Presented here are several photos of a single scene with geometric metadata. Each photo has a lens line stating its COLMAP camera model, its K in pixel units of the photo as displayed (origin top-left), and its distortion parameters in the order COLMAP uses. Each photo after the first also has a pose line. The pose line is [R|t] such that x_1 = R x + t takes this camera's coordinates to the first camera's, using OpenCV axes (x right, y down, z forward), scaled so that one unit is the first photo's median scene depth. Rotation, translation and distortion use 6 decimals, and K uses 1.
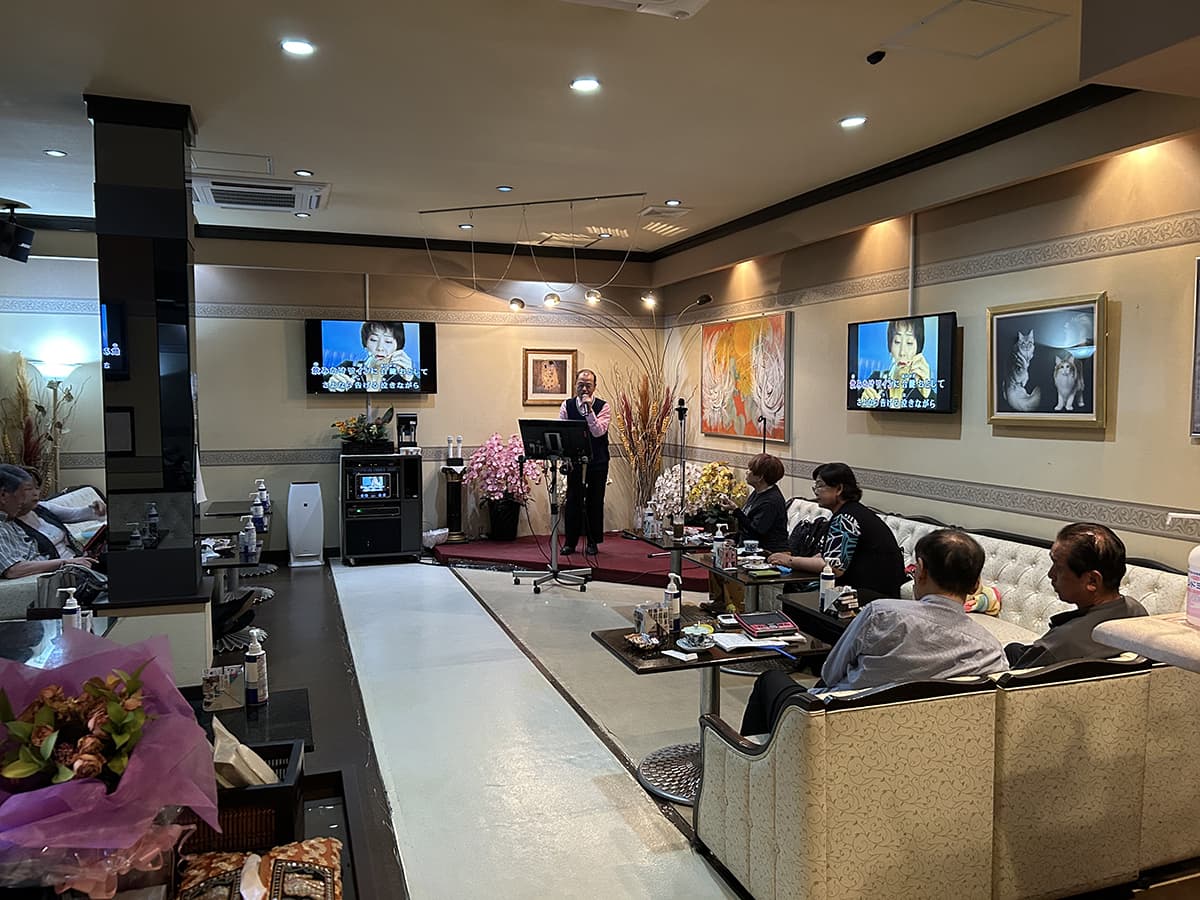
lens RADIAL K [[894.1, 0, 600.0], [0, 894.1, 450.0], [0, 0, 1]] dist [0.093128, -0.132099]
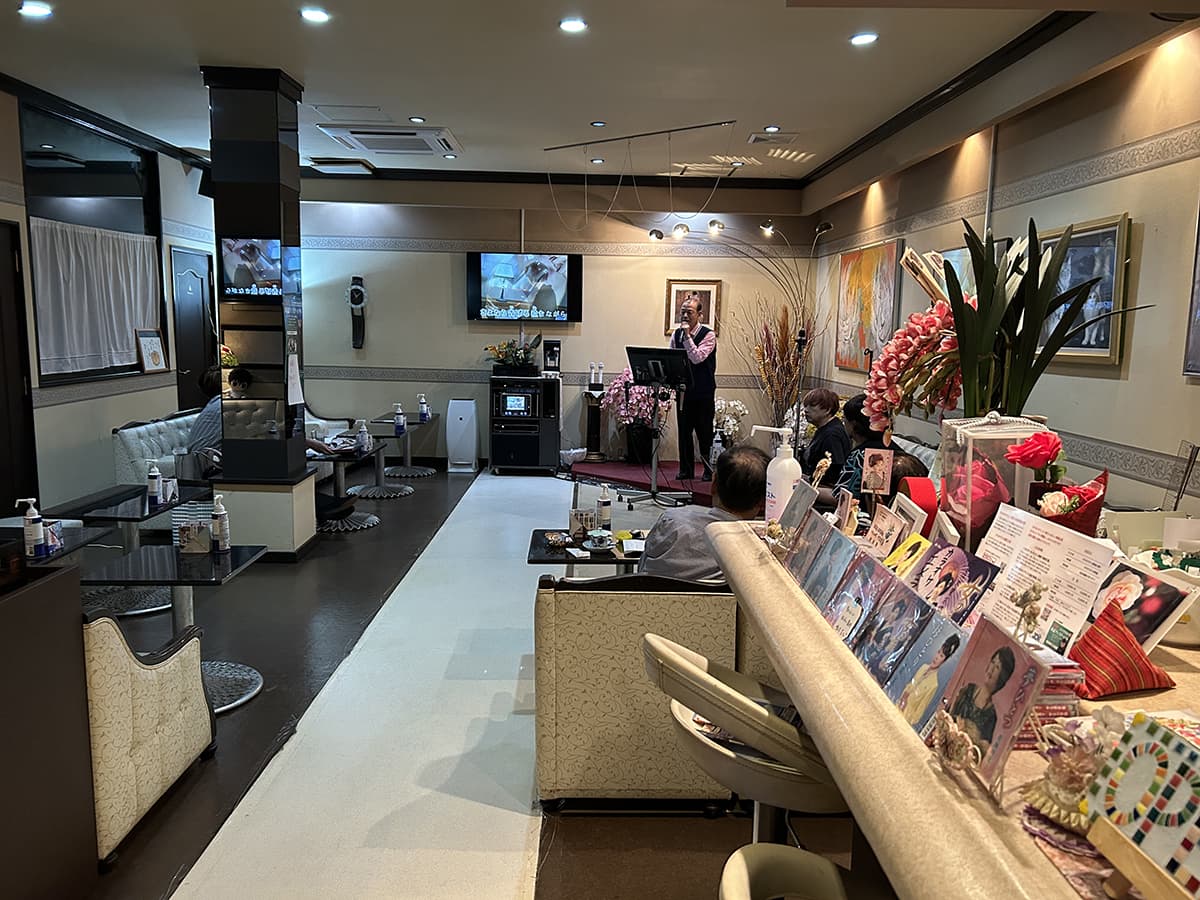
lens RADIAL K [[894.1, 0, 600.0], [0, 894.1, 450.0], [0, 0, 1]] dist [0.093128, -0.132099]
pose [[0.949516, 0.060396, -0.307850, 0.189541], [-0.038029, 0.996216, 0.078150, 0.005174], [0.311405, -0.062497, 0.948220, -0.016474]]
